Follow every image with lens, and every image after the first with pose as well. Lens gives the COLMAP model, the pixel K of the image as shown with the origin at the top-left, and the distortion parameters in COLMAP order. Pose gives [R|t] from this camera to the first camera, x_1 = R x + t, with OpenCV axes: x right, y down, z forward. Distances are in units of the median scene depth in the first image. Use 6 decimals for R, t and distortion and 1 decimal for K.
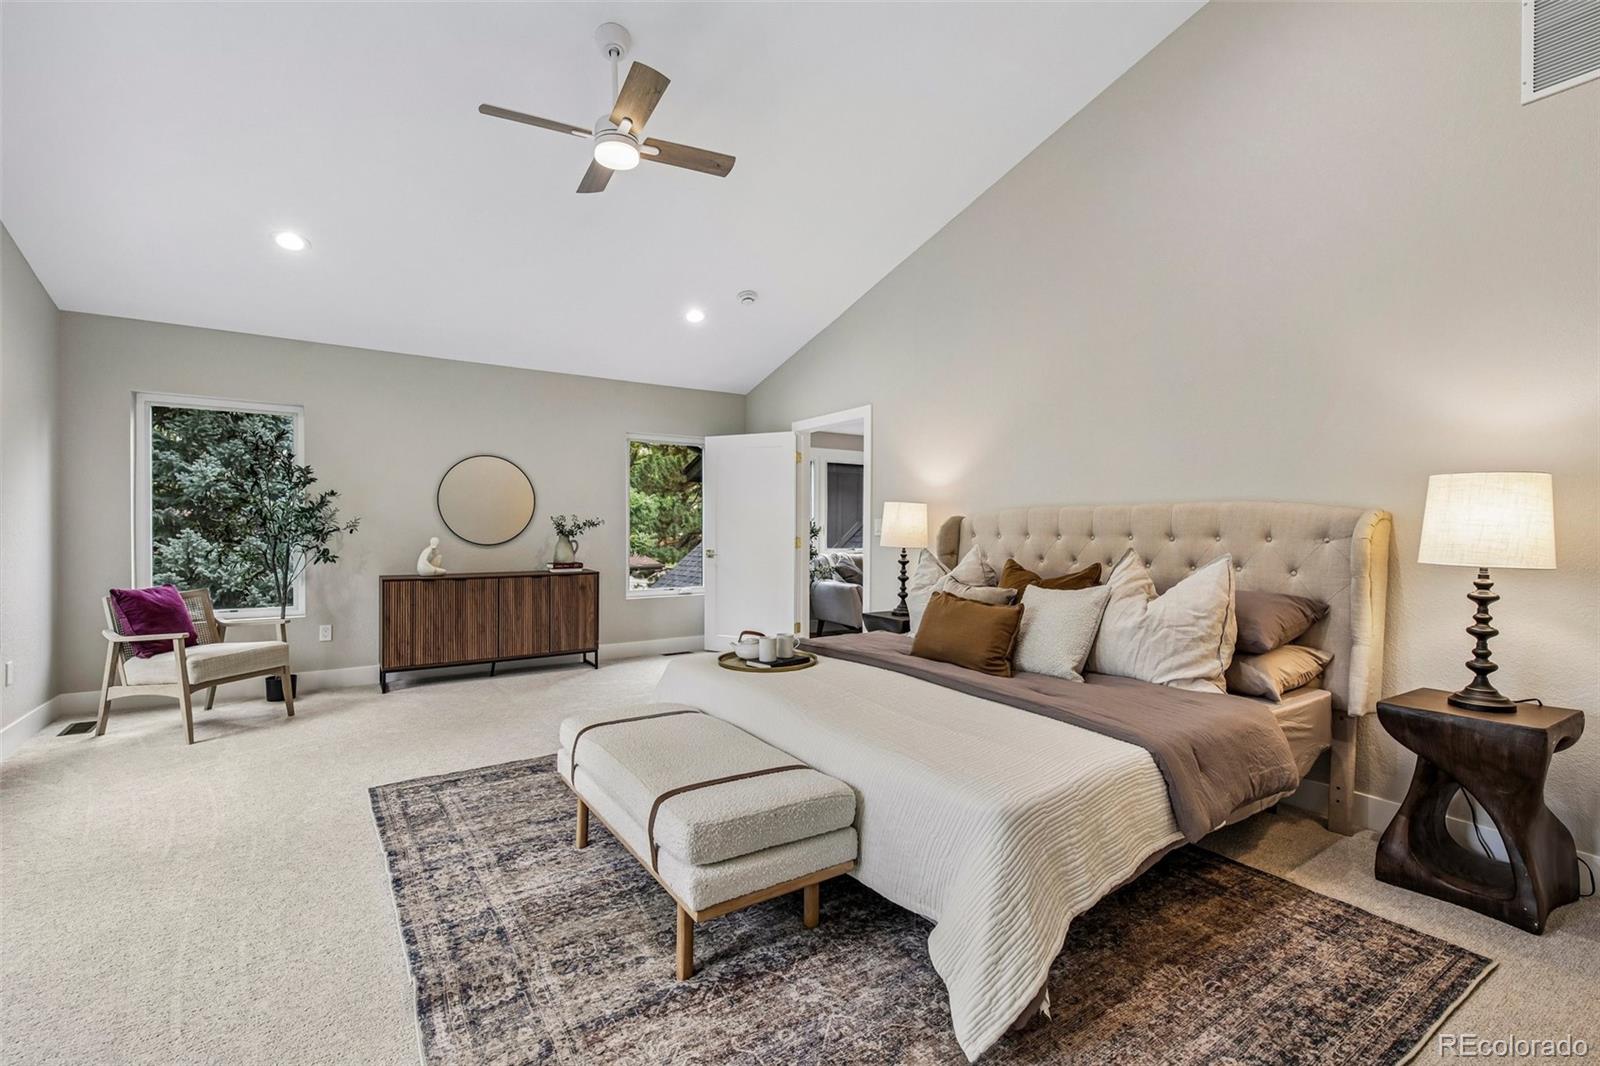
lens RADIAL K [[709.2, 0, 791.5], [0, 709.2, 523.5], [0, 0, 1]] dist [0.013003, -0.000603]
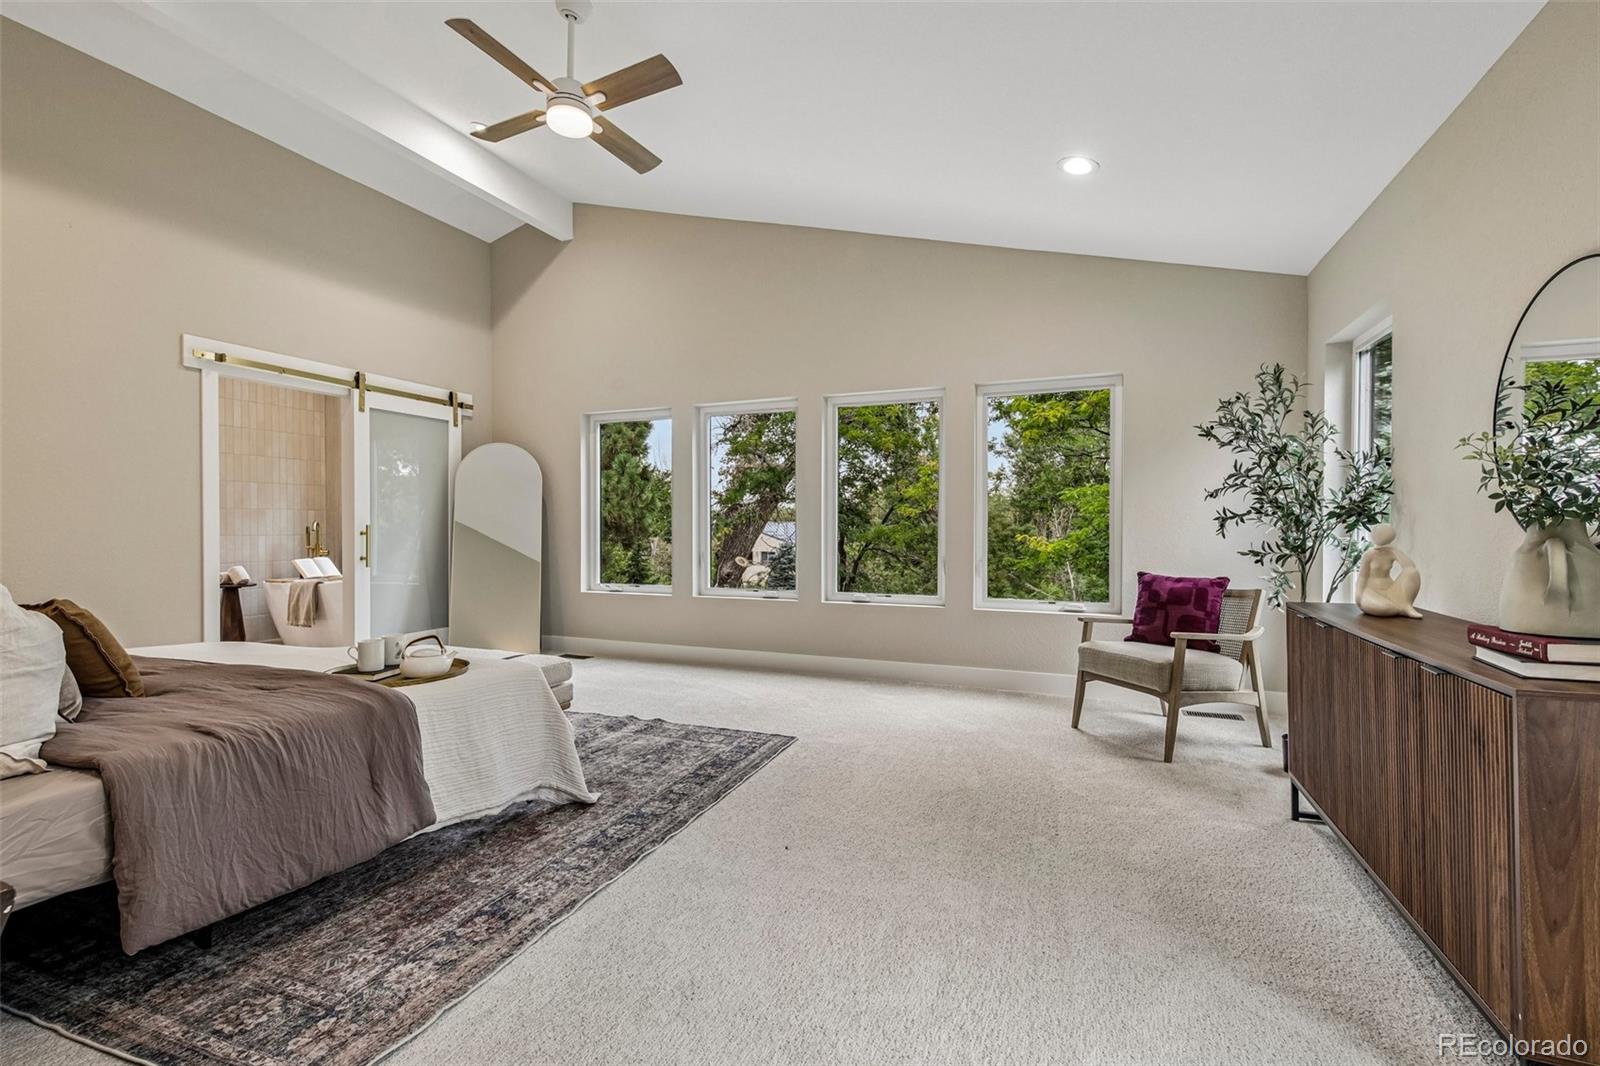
lens RADIAL K [[709.2, 0, 791.5], [0, 709.2, 523.5], [0, 0, 1]] dist [0.013003, -0.000603]
pose [[-0.824740, -0.001894, -0.565509, 0.056628], [0.004494, 0.999941, -0.009902, 0.042231], [0.565494, -0.010708, -0.824683, 1.981741]]
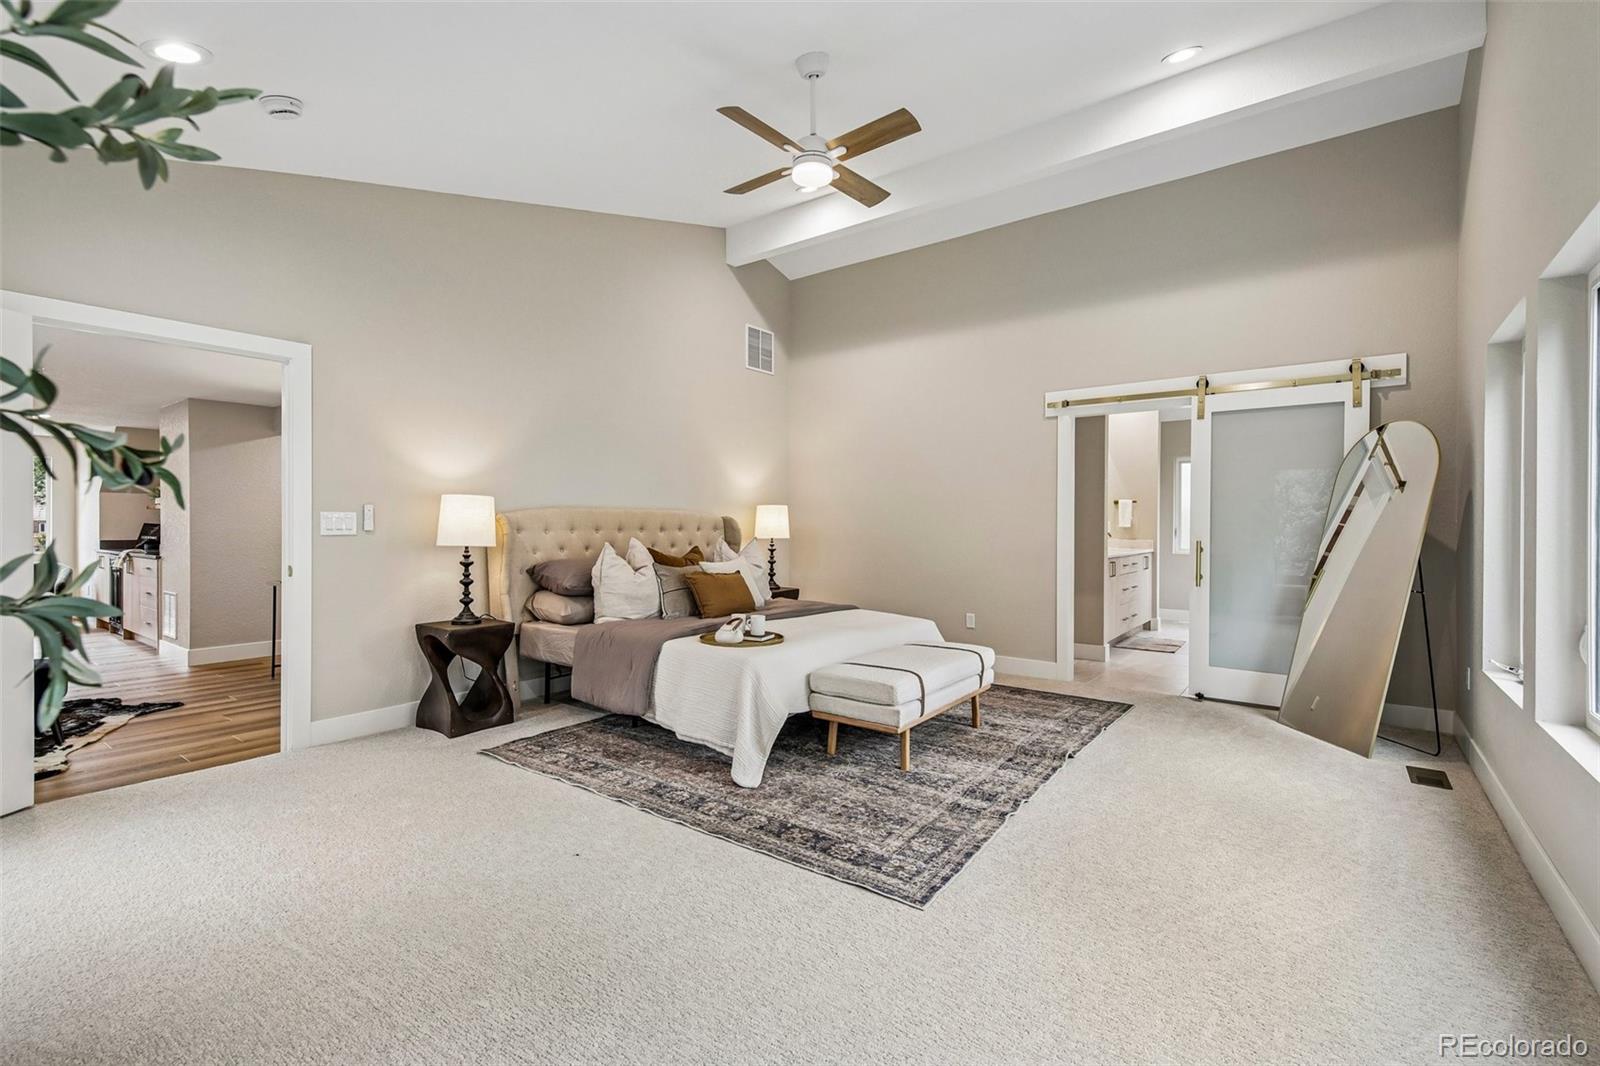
lens RADIAL K [[709.2, 0, 791.5], [0, 709.2, 523.5], [0, 0, 1]] dist [0.013003, -0.000603]
pose [[-0.346129, -0.006525, 0.938164, -1.230557], [-0.013094, 0.999912, 0.002124, -0.004054], [-0.938095, -0.011549, -0.346184, 1.401188]]
